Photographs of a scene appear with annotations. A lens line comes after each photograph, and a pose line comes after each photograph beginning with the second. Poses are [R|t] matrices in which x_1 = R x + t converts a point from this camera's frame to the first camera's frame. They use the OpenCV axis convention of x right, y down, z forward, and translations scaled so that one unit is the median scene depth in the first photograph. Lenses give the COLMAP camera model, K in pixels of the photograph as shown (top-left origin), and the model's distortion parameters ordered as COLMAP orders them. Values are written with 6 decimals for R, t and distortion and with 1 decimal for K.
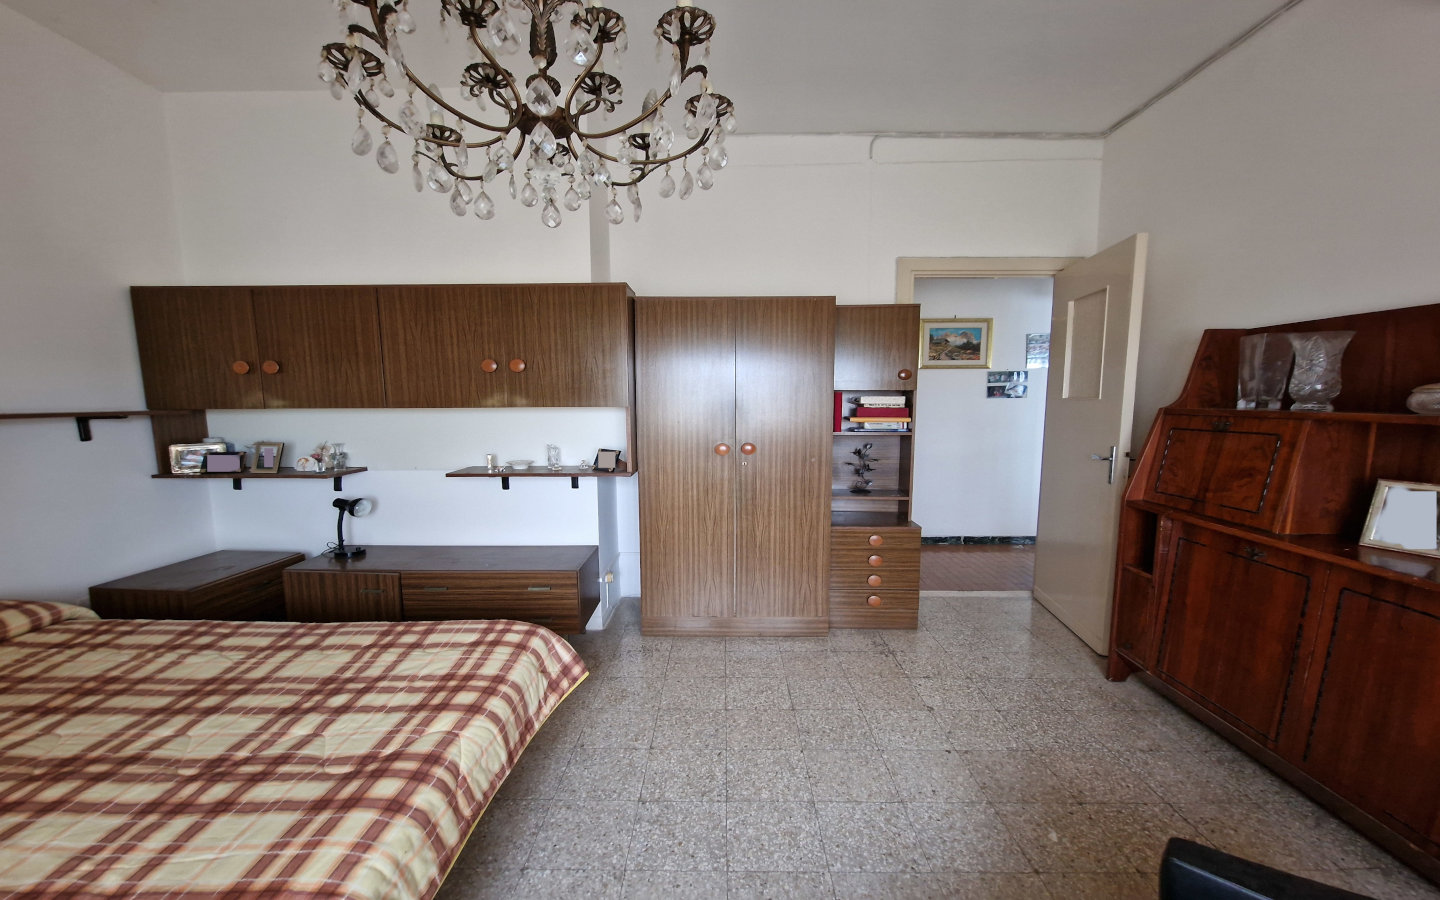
lens RADIAL K [[591.7, 0, 712.7], [0, 591.7, 470.0], [0, 0, 1]] dist [-0.000994, -0.000250]
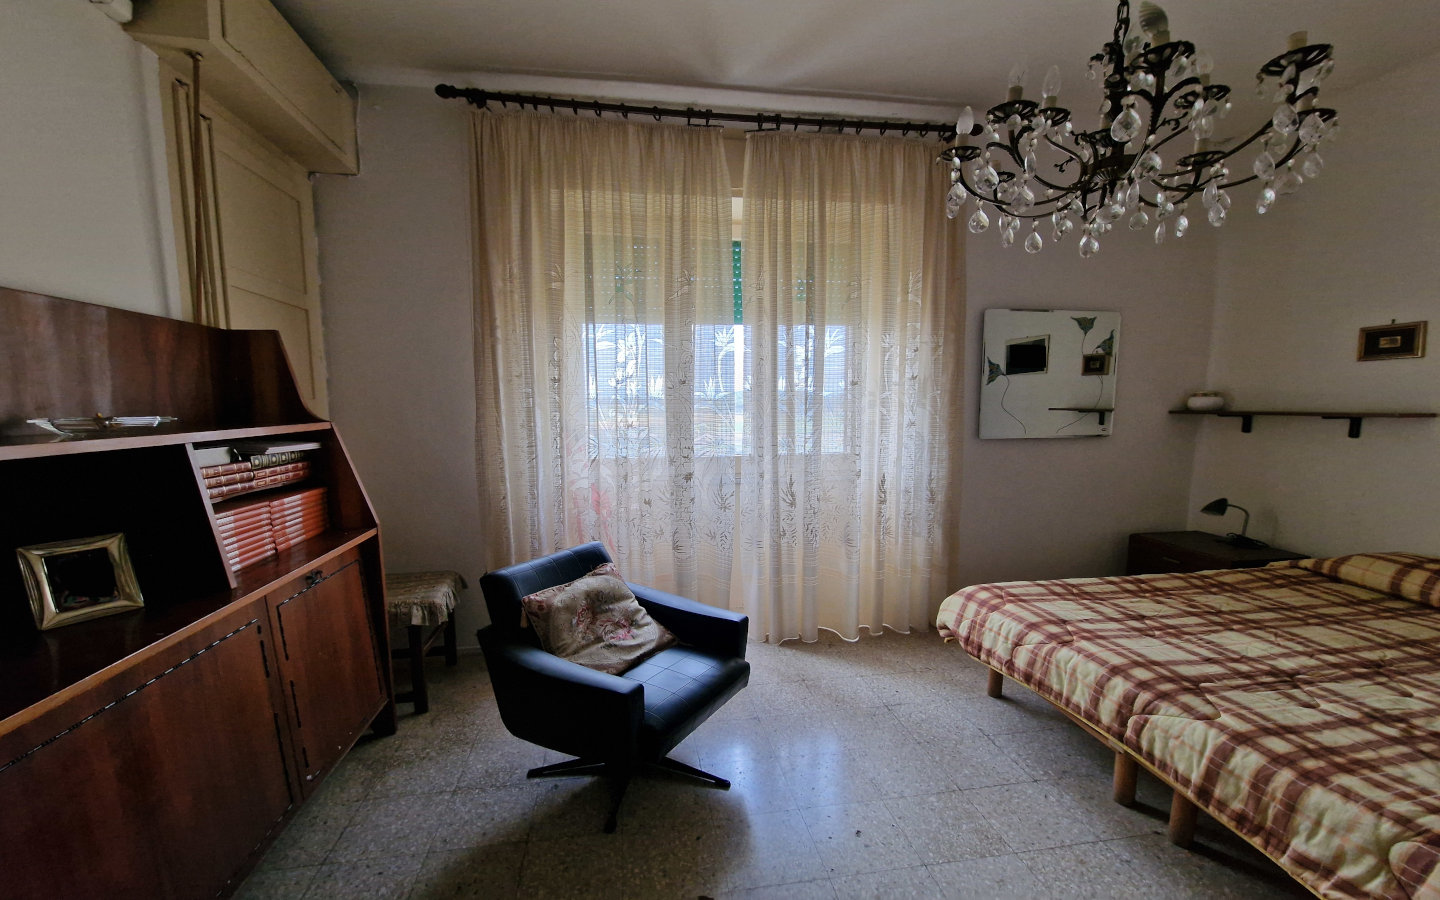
lens RADIAL K [[606.4, 0, 720.0], [0, 606.4, 450.0], [0, 0, 1]] dist [-0.001567, -0.000532]
pose [[-0.983666, 0.024771, -0.178291, 0.434383], [-0.011869, 0.979404, 0.201561, -0.171806], [0.179612, 0.200385, -0.963112, 1.293196]]
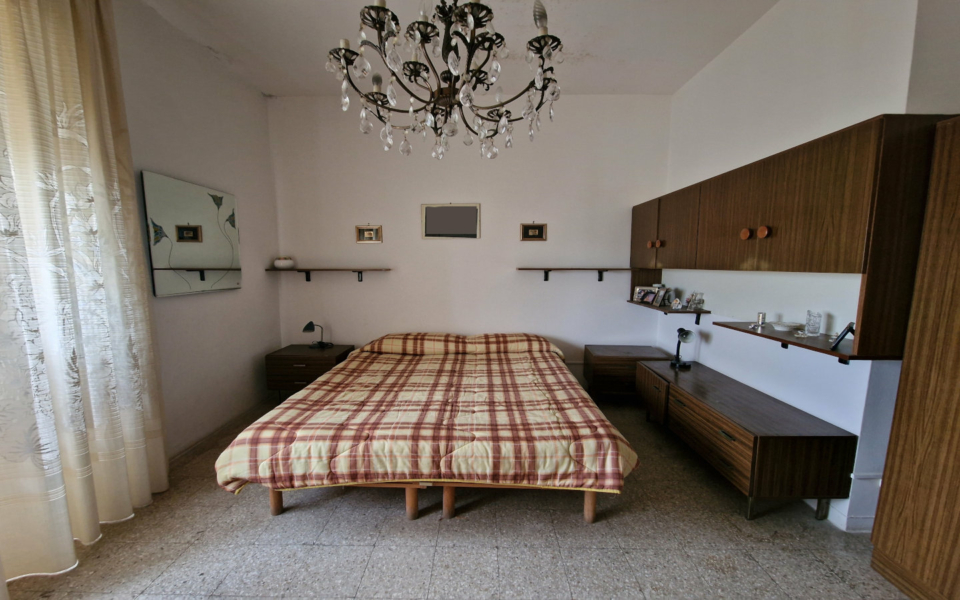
lens RADIAL K [[394.5, 0, 475.1], [0, 394.5, 313.3], [0, 0, 1]] dist [-0.000994, -0.000250]
pose [[-0.002547, 0.130461, -0.991450, 0.549781], [-0.121919, 0.984017, 0.129796, -0.083428], [0.992537, 0.121207, 0.013400, 0.675702]]
